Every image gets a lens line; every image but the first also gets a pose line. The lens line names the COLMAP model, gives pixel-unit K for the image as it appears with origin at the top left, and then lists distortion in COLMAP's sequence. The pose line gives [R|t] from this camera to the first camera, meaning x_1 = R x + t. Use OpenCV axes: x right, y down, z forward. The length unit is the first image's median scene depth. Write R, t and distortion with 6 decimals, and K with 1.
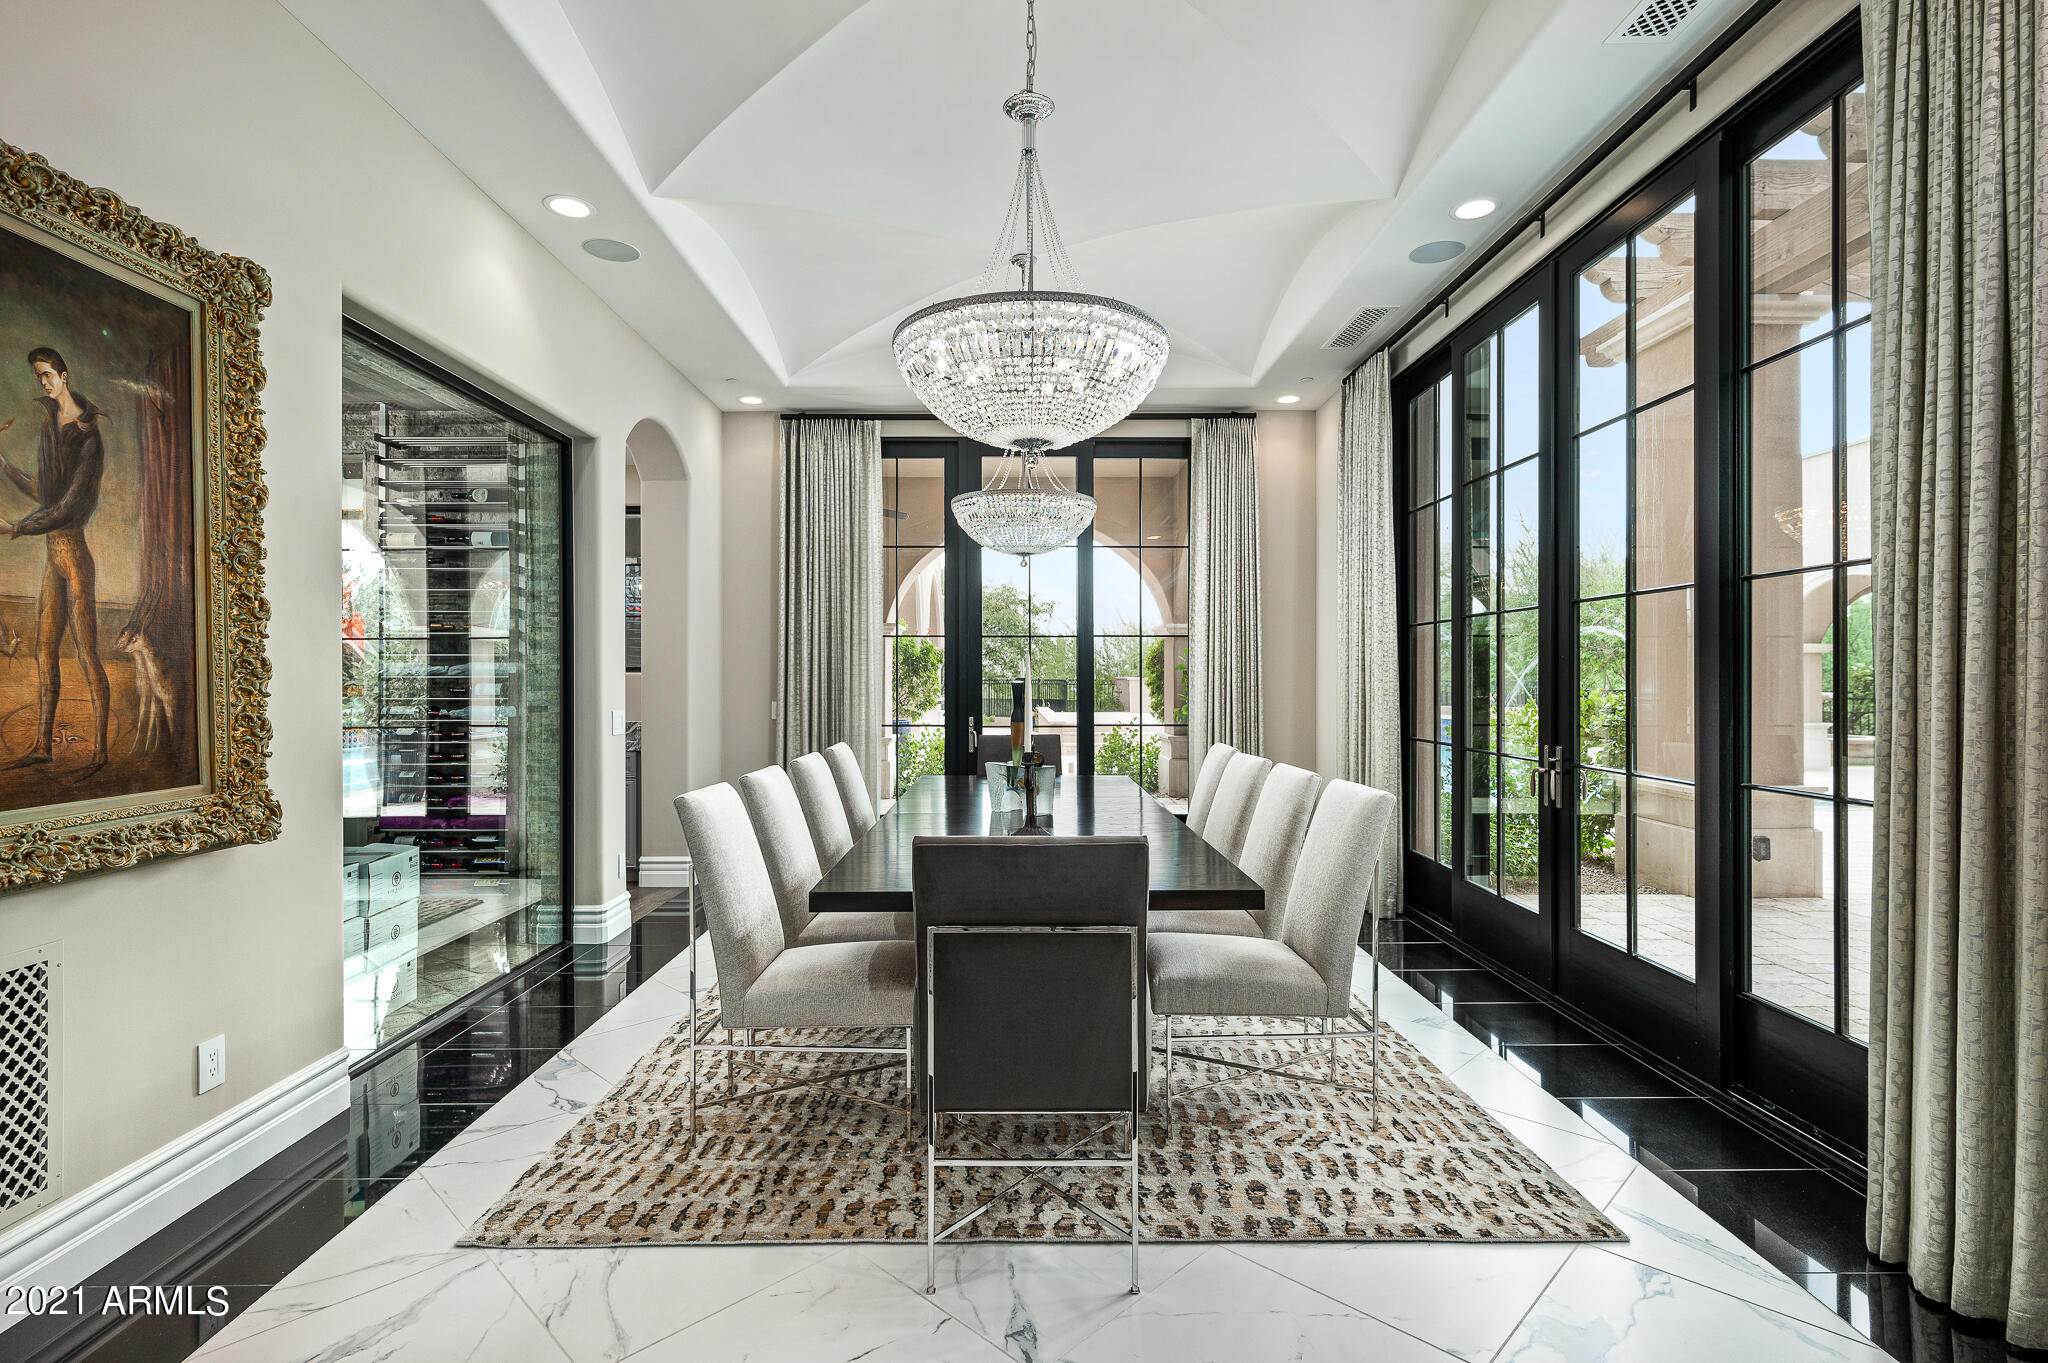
lens RADIAL K [[988.2, 0, 1017.9], [0, 988.2, 678.2], [0, 0, 1]] dist [-0.001720, -0.000173]
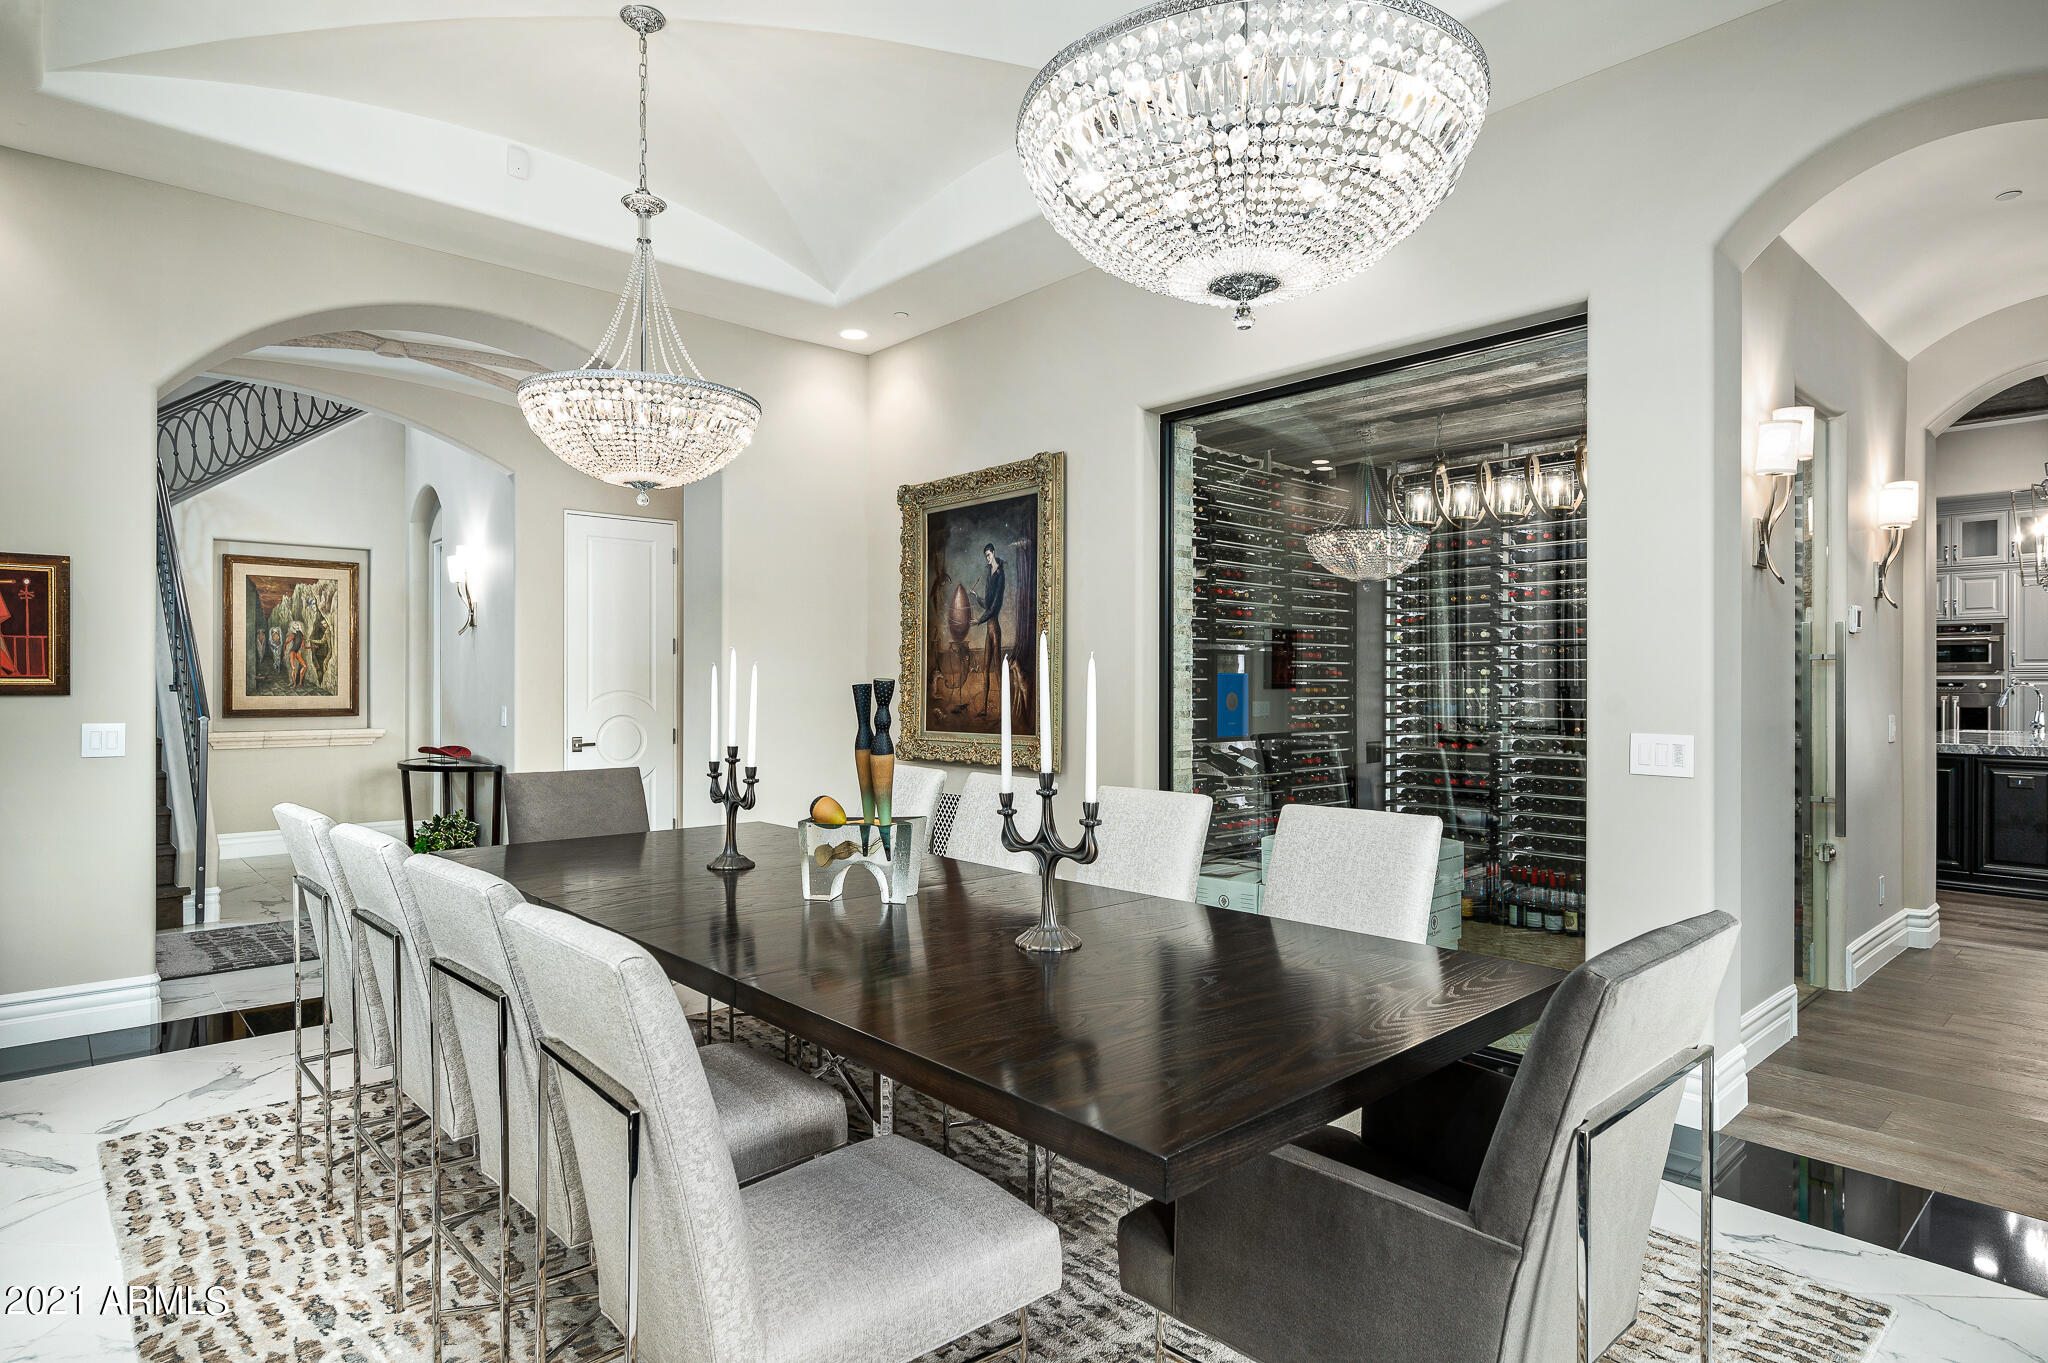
lens RADIAL K [[1100.9, 0, 1022.0], [0, 1100.9, 688.0], [0, 0, 1]] dist [-0.000329, 0.000362]
pose [[-0.745828, 0.005165, -0.666118, 0.622918], [0.000213, 0.999972, 0.007516, -0.002394], [0.666138, 0.005464, -0.745808, 2.557853]]
